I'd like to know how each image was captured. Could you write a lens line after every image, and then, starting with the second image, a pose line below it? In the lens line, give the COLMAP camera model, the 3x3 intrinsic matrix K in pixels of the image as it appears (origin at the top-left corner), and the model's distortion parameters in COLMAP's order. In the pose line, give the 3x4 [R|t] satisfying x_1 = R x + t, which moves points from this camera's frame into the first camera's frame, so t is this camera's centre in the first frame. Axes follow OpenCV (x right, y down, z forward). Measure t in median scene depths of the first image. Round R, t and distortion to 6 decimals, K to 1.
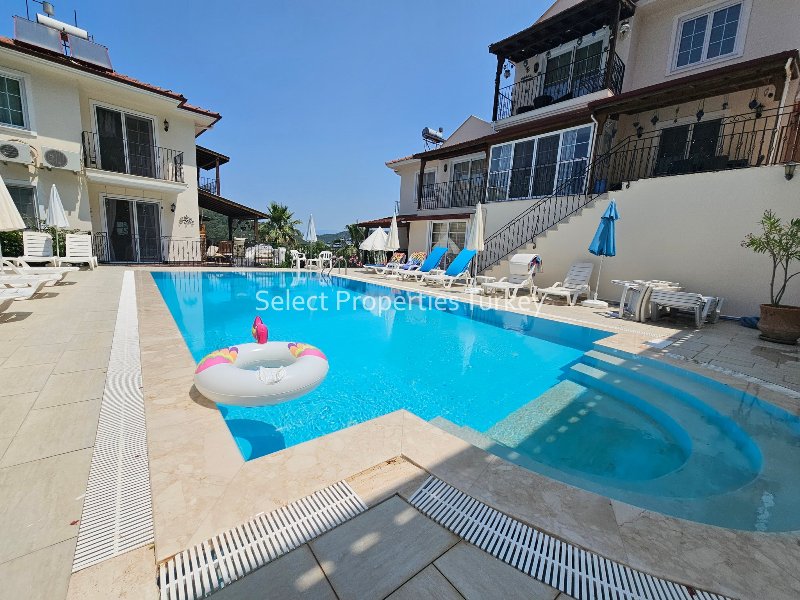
lens RADIAL K [[324.9, 0, 400.7], [0, 324.9, 299.2], [0, 0, 1]] dist [-0.000640, -0.000017]
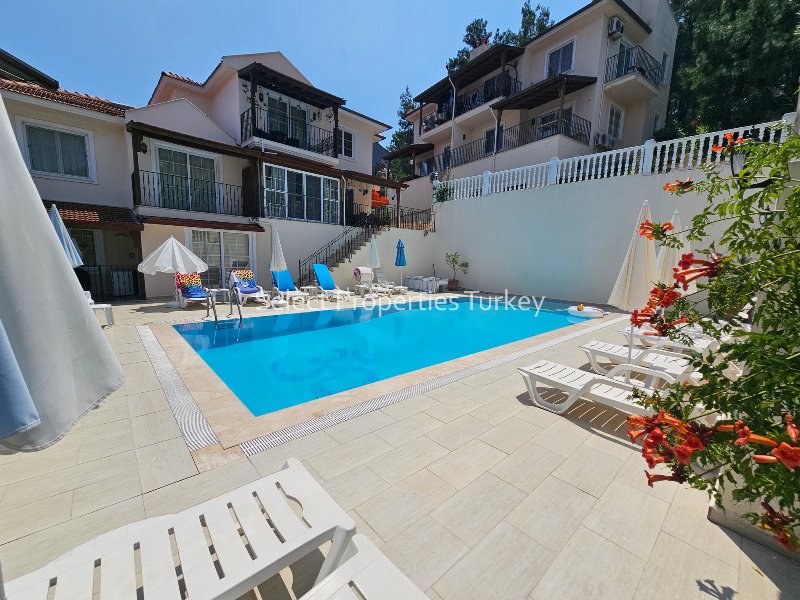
lens RADIAL K [[324.9, 0, 399.6], [0, 324.9, 302.5], [0, 0, 1]] dist [-0.000640, -0.000017]
pose [[-0.044071, -0.197557, 0.979300, -0.934752], [0.126424, 0.971269, 0.201627, -0.214639], [-0.990997, 0.132693, -0.017829, 0.718859]]
